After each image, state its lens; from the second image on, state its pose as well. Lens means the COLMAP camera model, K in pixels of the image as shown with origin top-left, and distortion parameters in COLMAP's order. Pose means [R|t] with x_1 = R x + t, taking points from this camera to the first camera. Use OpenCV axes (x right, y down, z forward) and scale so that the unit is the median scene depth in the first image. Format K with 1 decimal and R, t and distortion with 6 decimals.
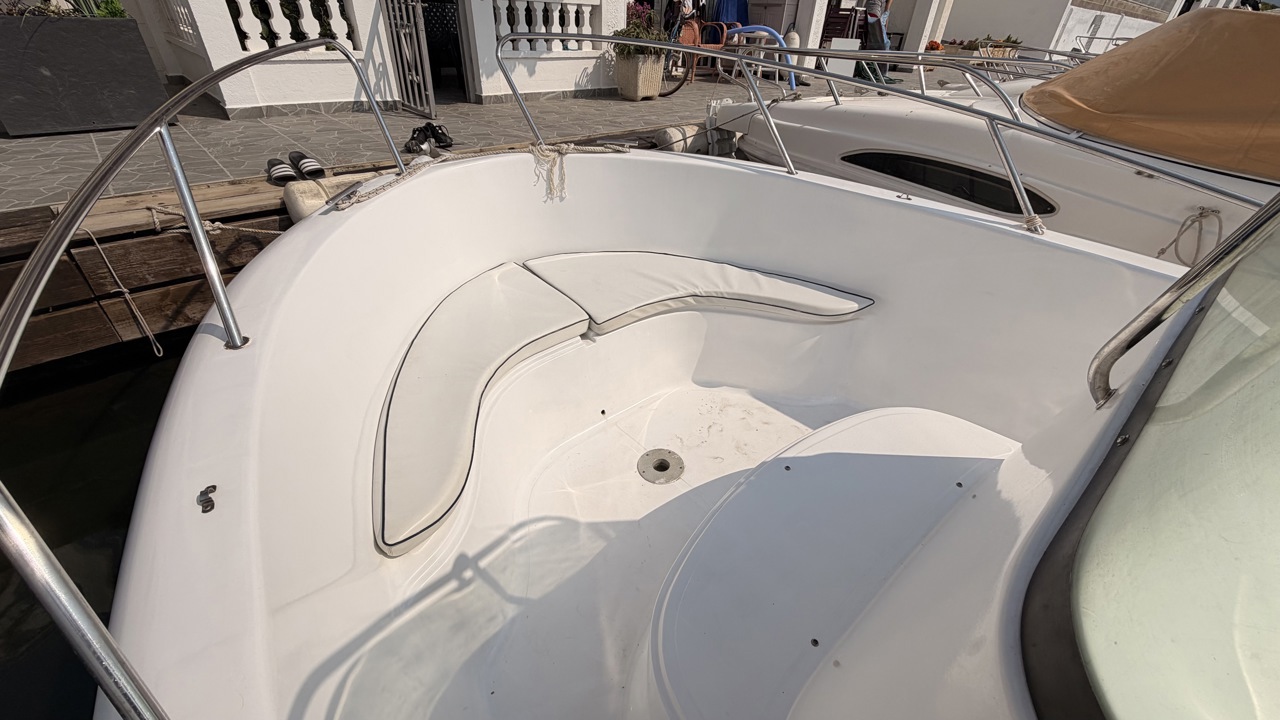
lens RADIAL K [[511.6, 0, 634.0], [0, 511.6, 362.5], [0, 0, 1]] dist [0.000897, 0.000293]
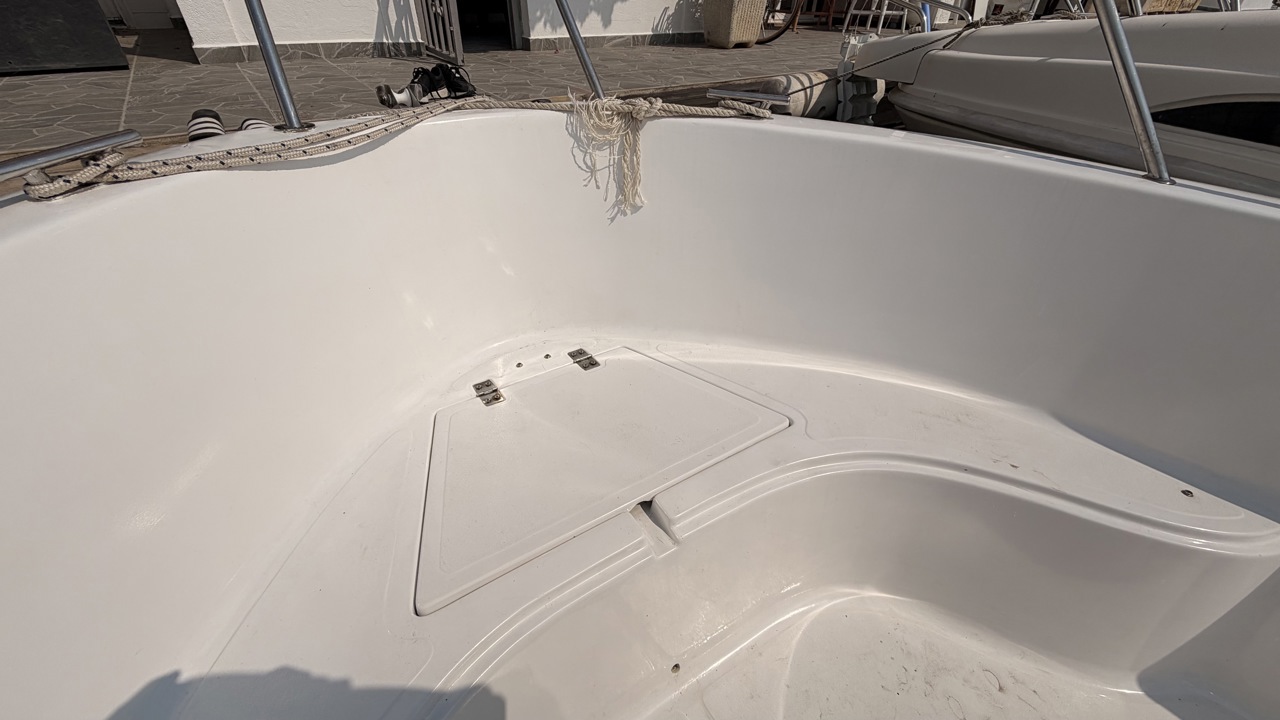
lens RADIAL K [[511.6, 0, 634.0], [0, 511.6, 362.5], [0, 0, 1]] dist [0.000897, 0.000293]
pose [[0.992324, 0.062795, -0.106536, -0.029431], [-0.057549, 0.997007, 0.051623, -0.090514], [0.109459, -0.045096, 0.992968, 0.250267]]
